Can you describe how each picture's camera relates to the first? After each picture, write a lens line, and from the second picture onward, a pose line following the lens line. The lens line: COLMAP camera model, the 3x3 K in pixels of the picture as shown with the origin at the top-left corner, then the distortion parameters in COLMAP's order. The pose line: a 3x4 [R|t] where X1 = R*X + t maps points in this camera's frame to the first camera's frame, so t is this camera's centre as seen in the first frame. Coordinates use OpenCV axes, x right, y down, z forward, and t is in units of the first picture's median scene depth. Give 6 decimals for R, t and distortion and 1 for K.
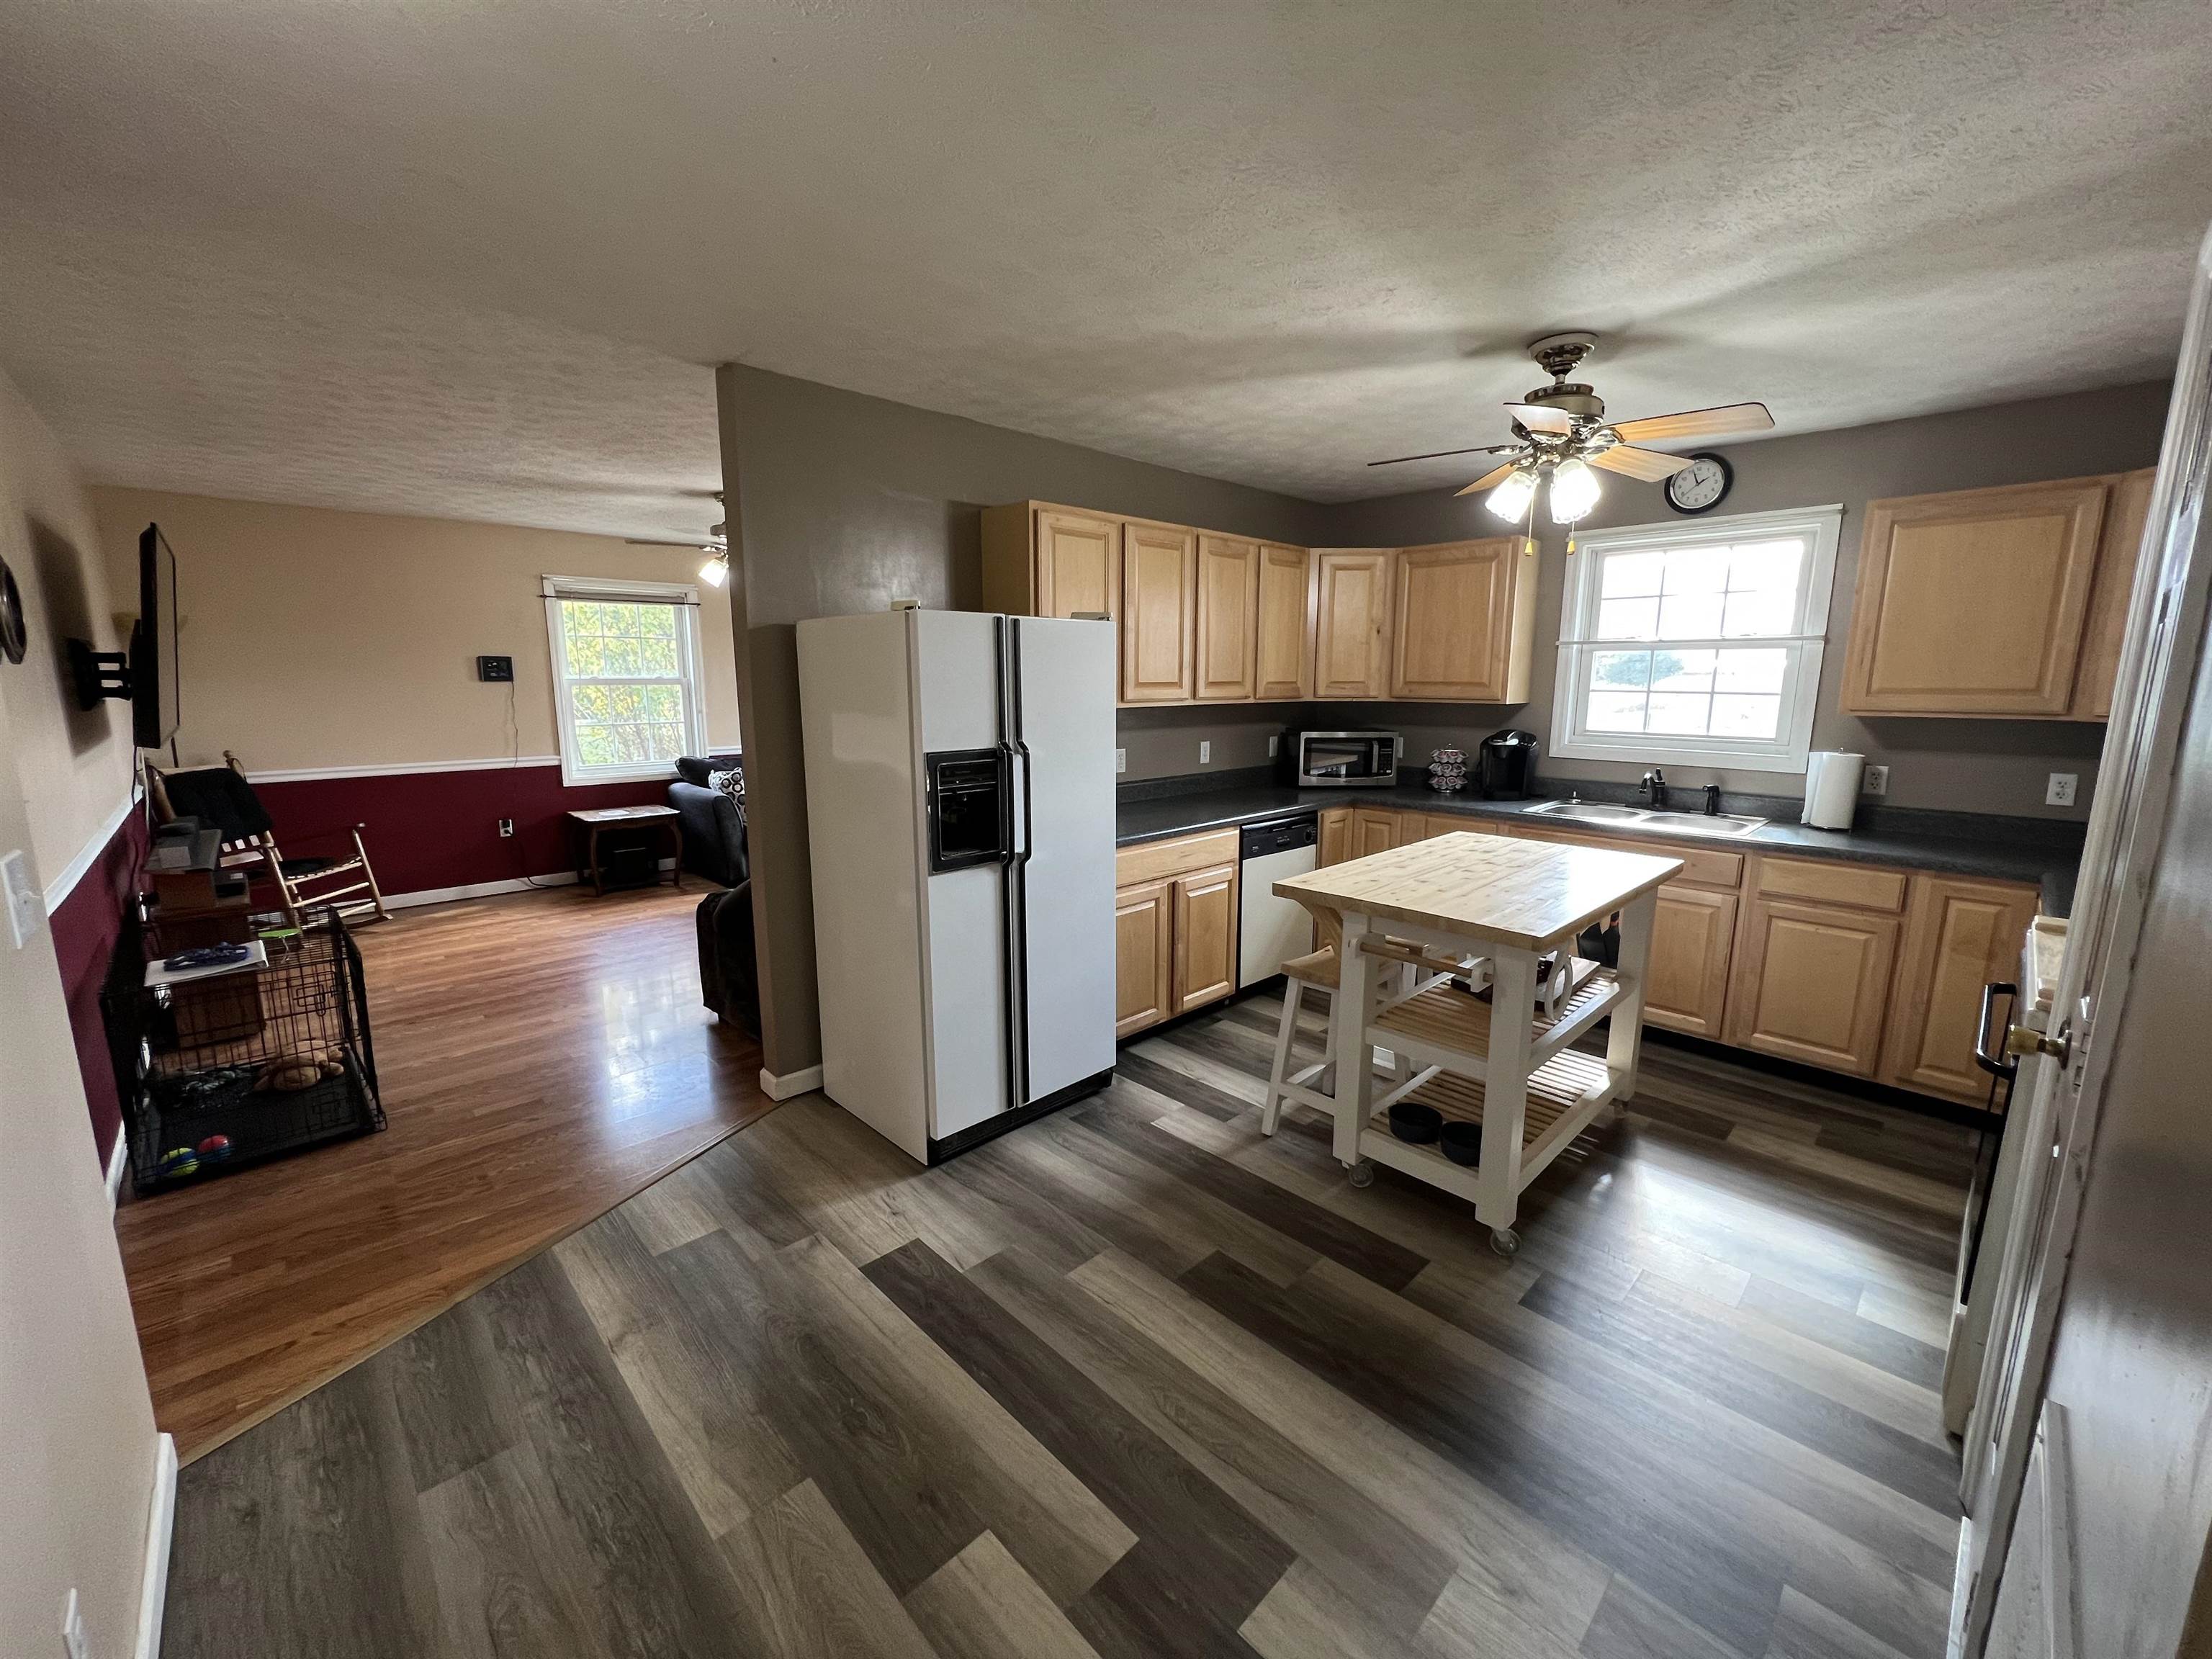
lens RADIAL K [[884.1, 0, 1107.7], [0, 884.1, 825.7], [0, 0, 1]] dist [-0.000320, 0.000278]
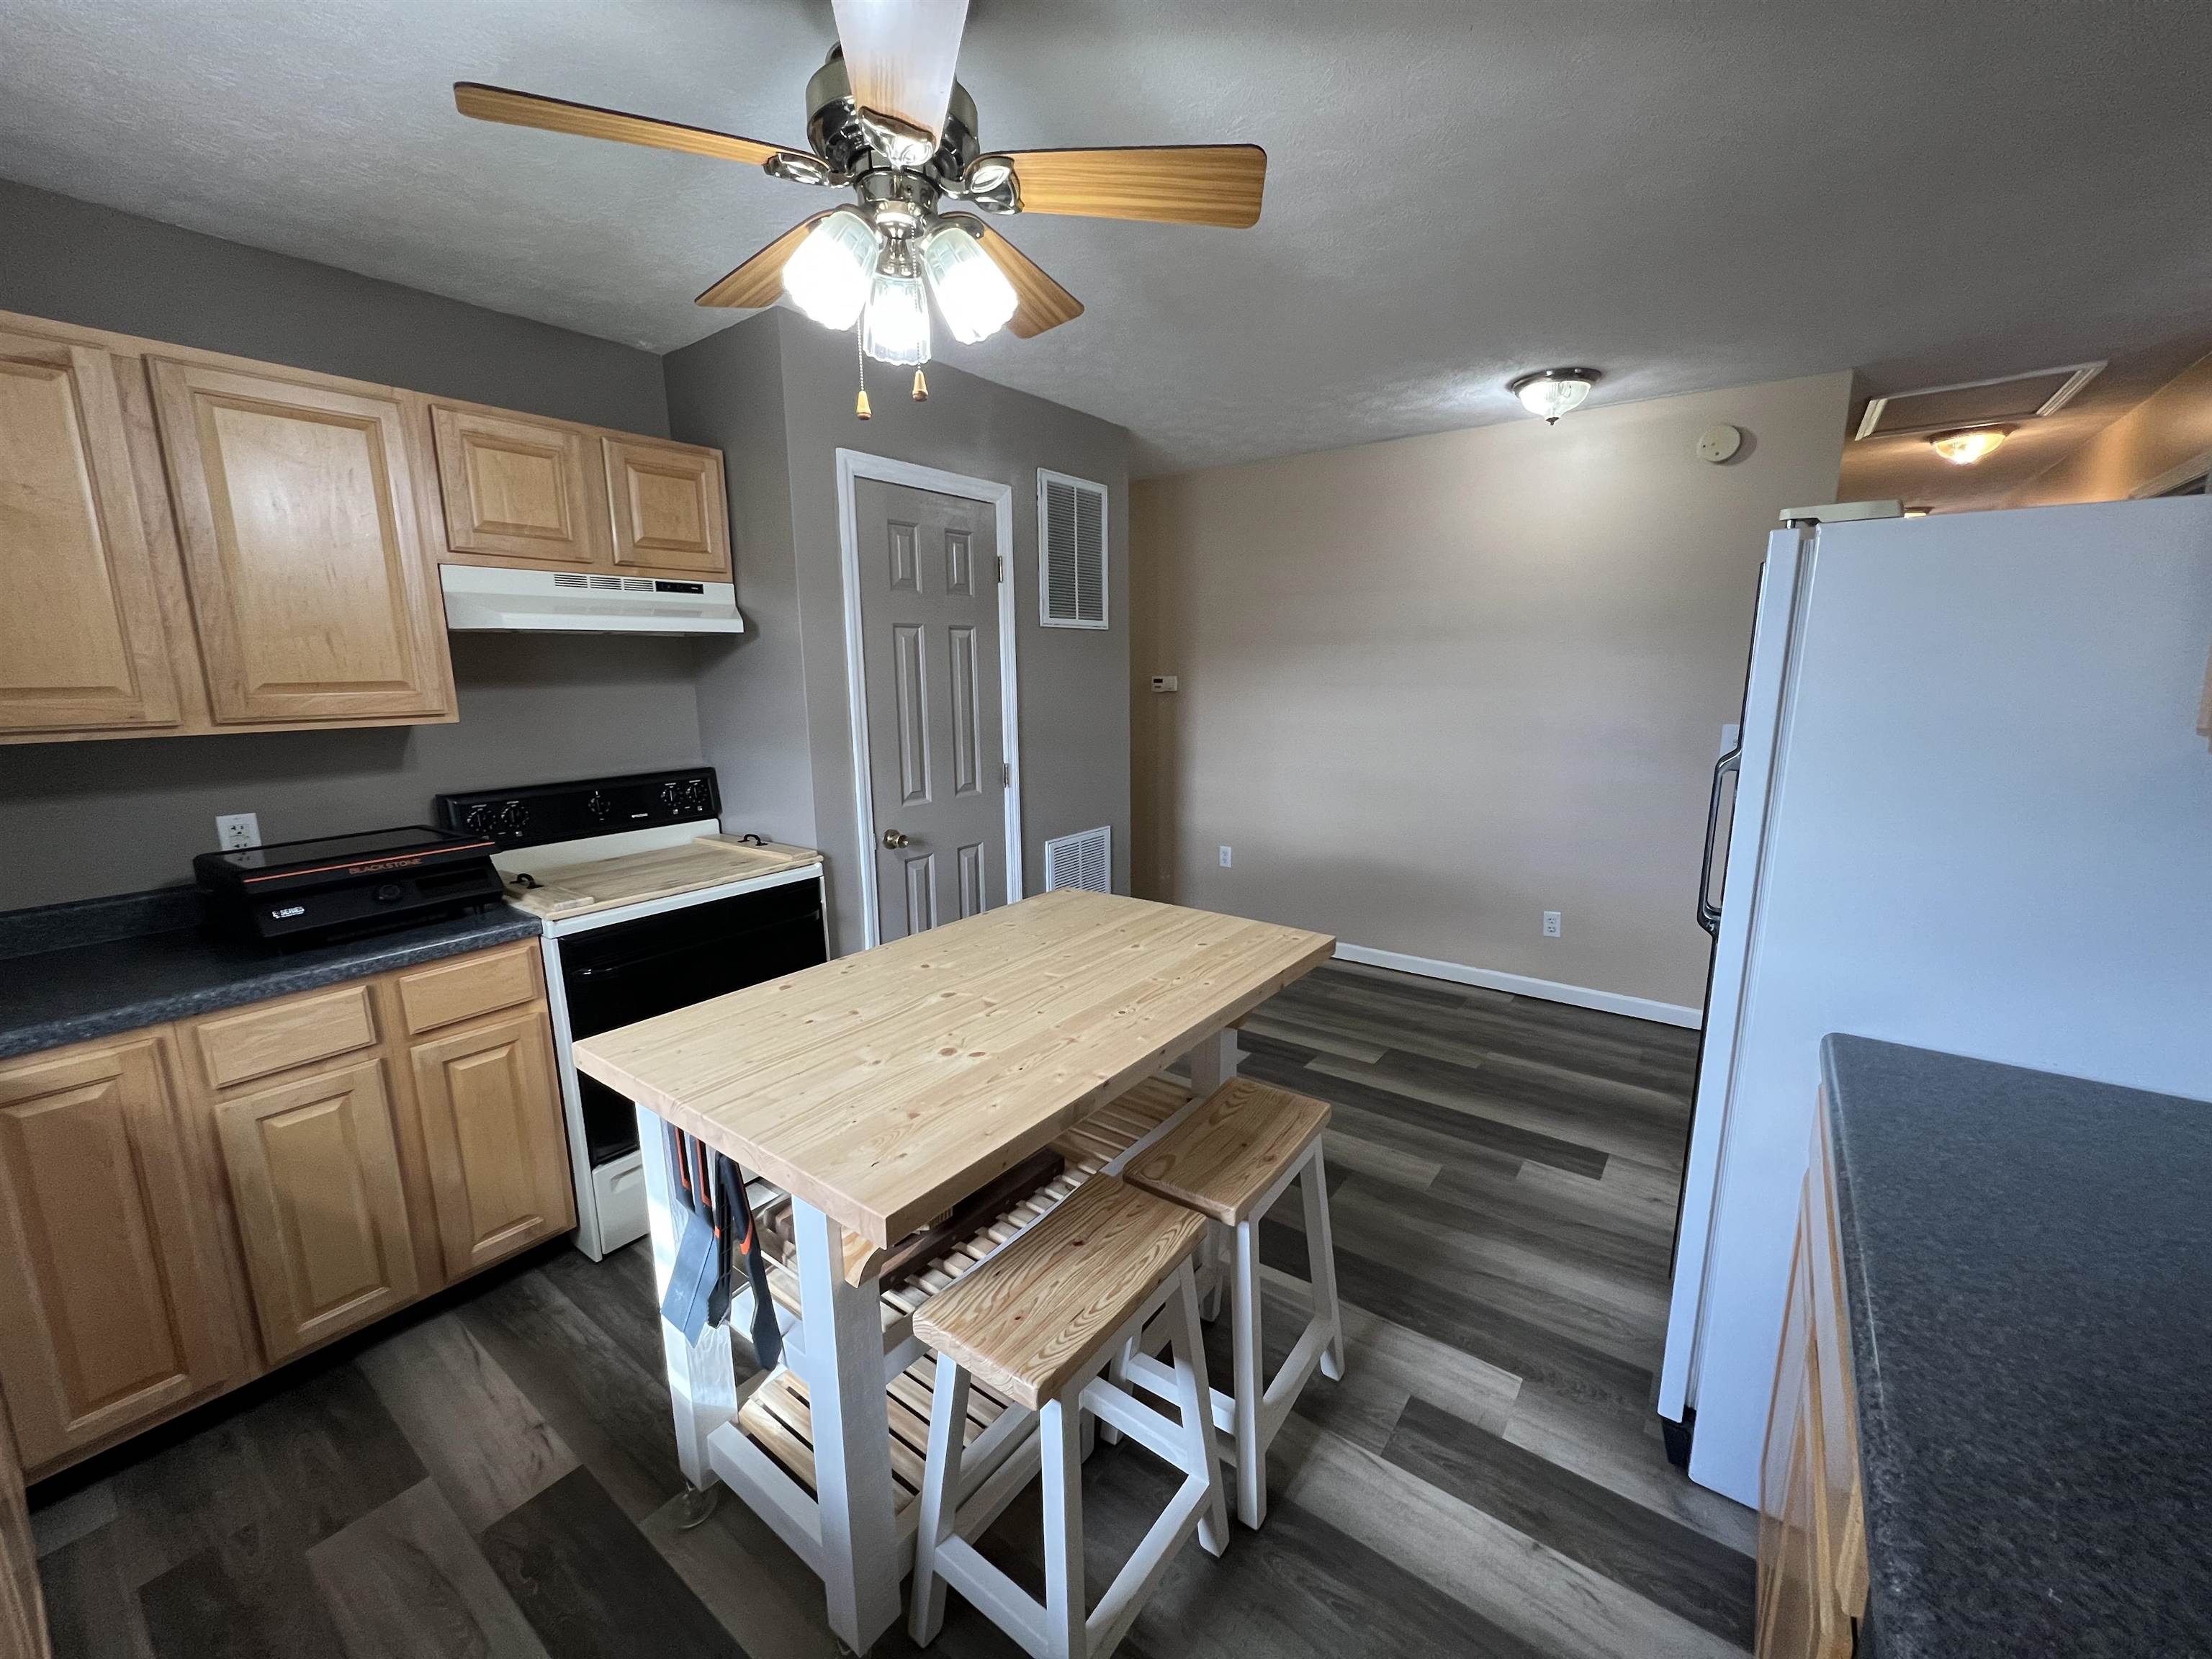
lens RADIAL K [[884.1, 0, 1105.5], [0, 884.1, 837.2], [0, 0, 1]] dist [-0.000320, 0.000278]
pose [[-0.987317, 0.039891, -0.153668, 0.402259], [-0.017121, 0.935522, 0.352854, -0.223365], [0.157835, 0.351010, -0.922974, 1.342180]]
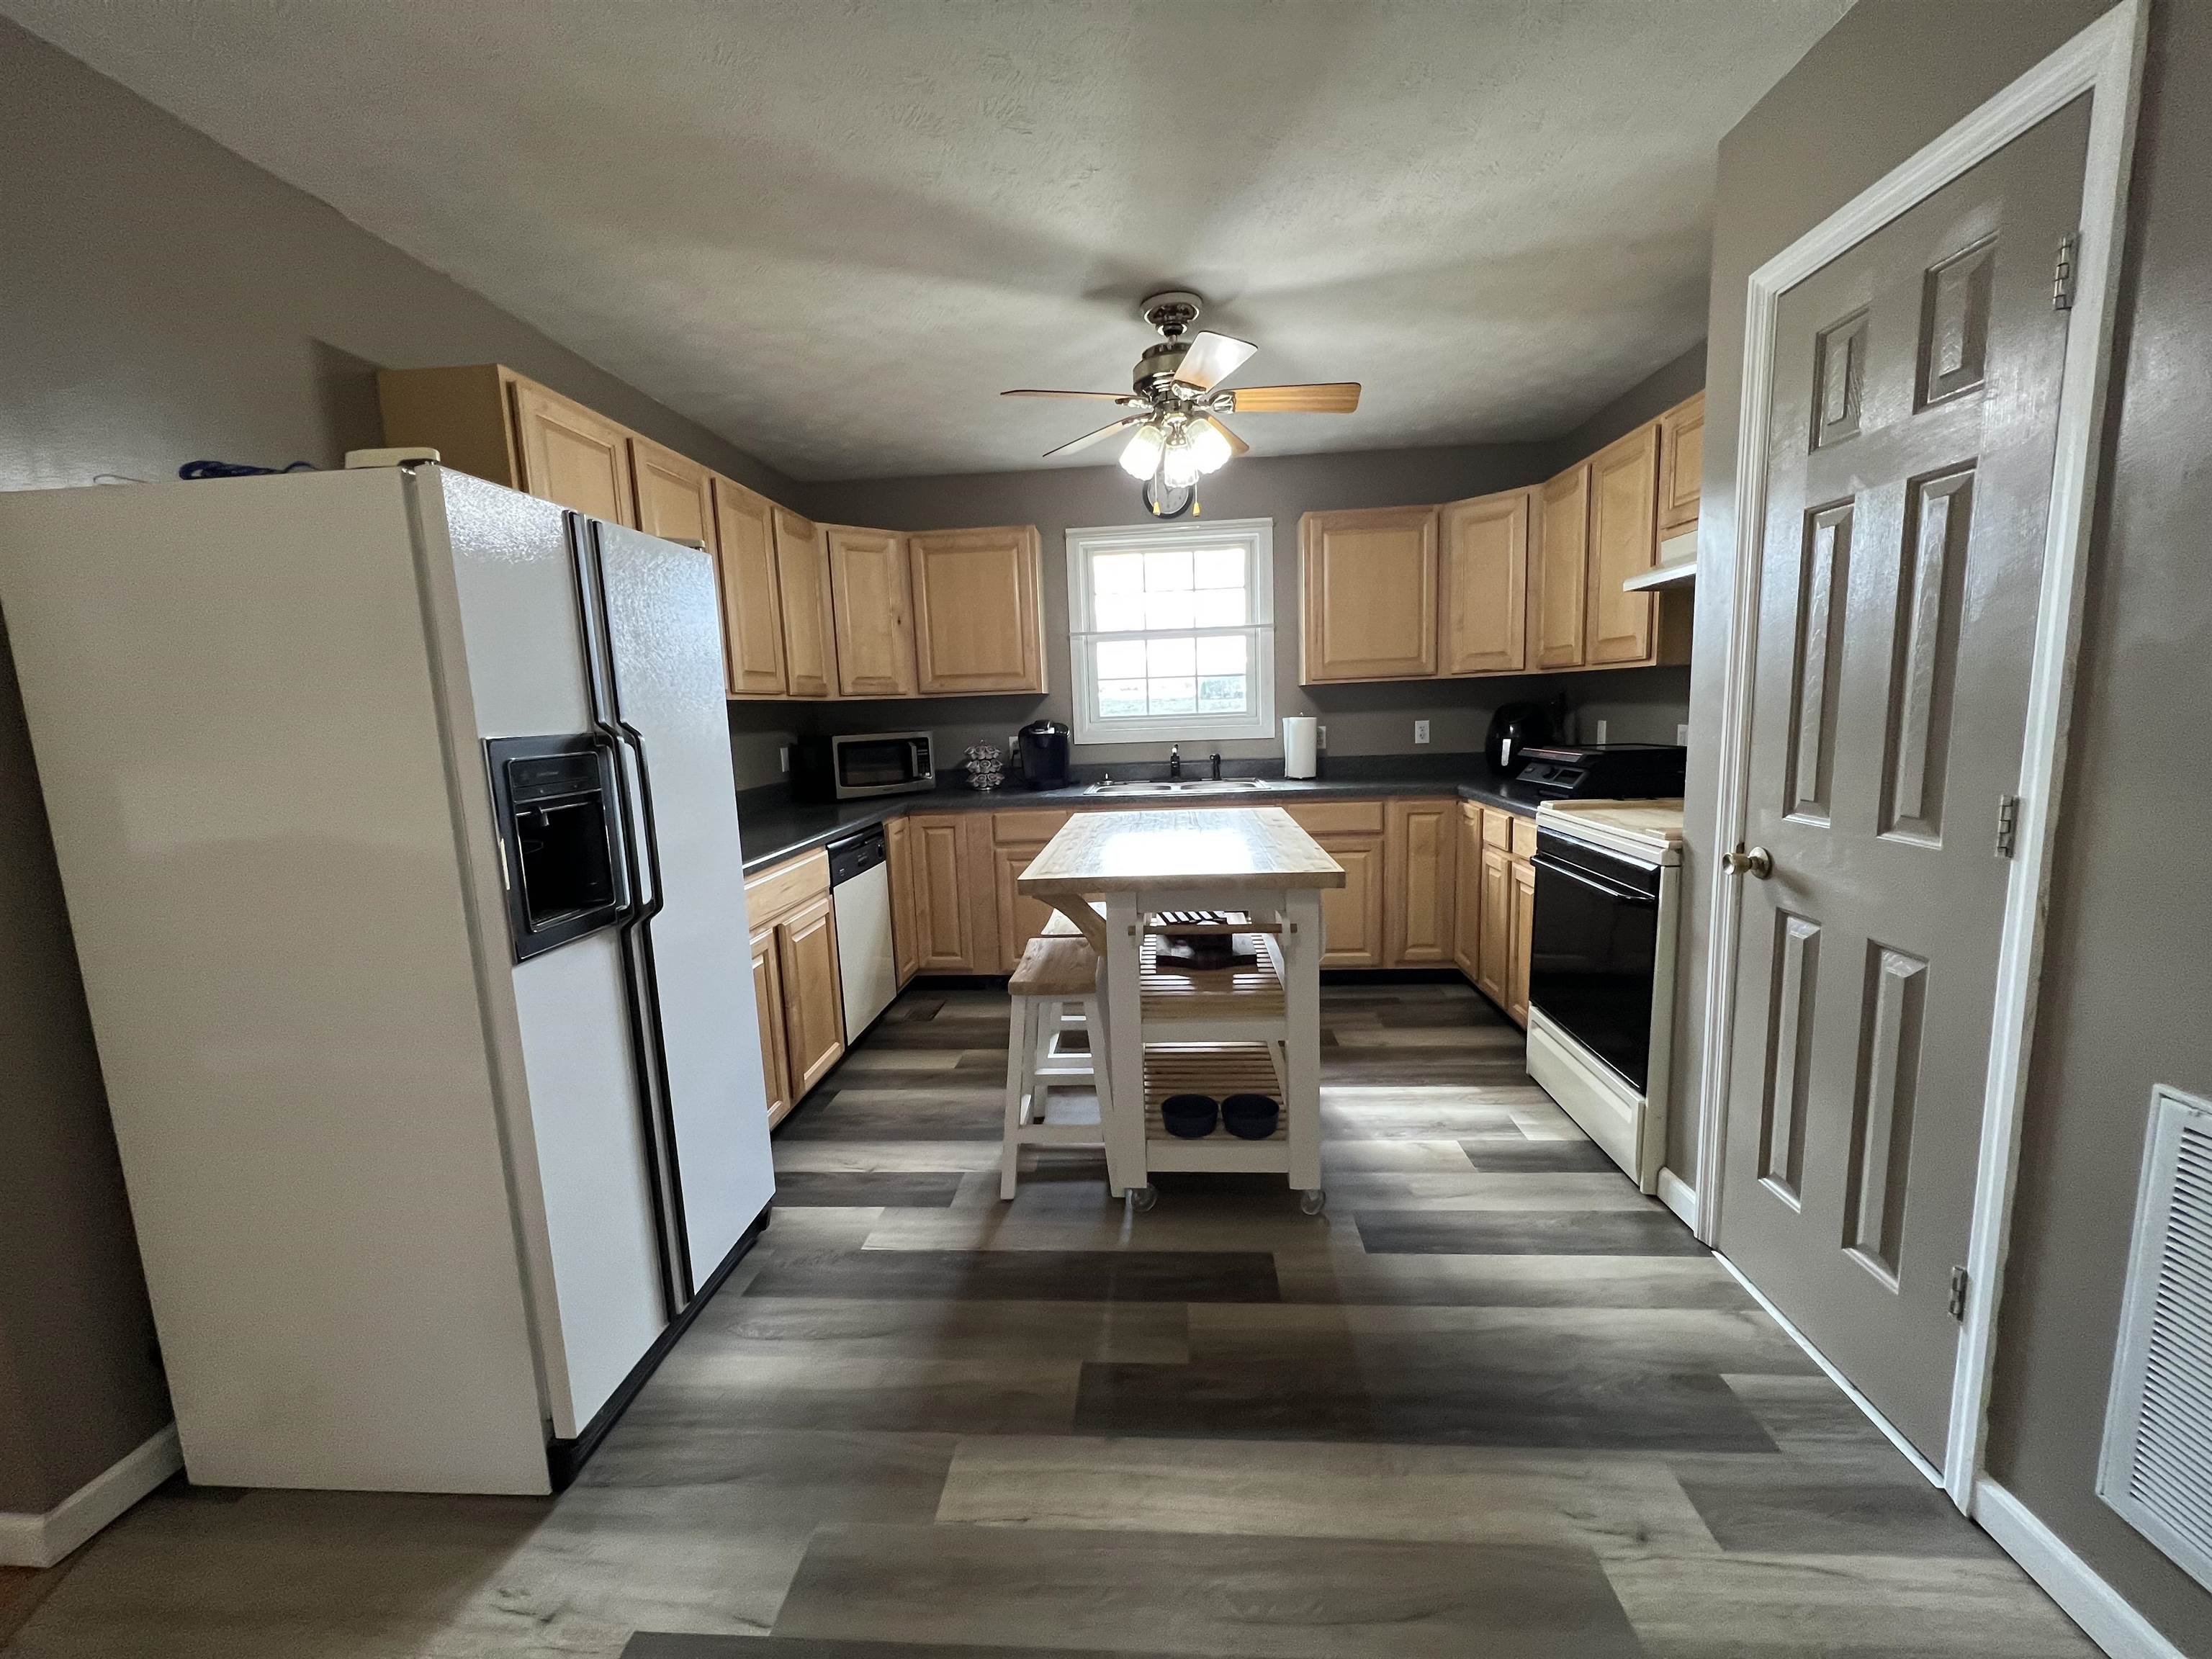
lens RADIAL K [[884.1, 0, 1107.0], [0, 884.1, 827.8], [0, 0, 1]] dist [-0.000320, 0.000278]
pose [[0.746682, -0.121501, 0.653990, -0.223449], [0.151206, 0.988441, 0.010999, 0.017724], [-0.647767, 0.090675, 0.756423, 0.280392]]
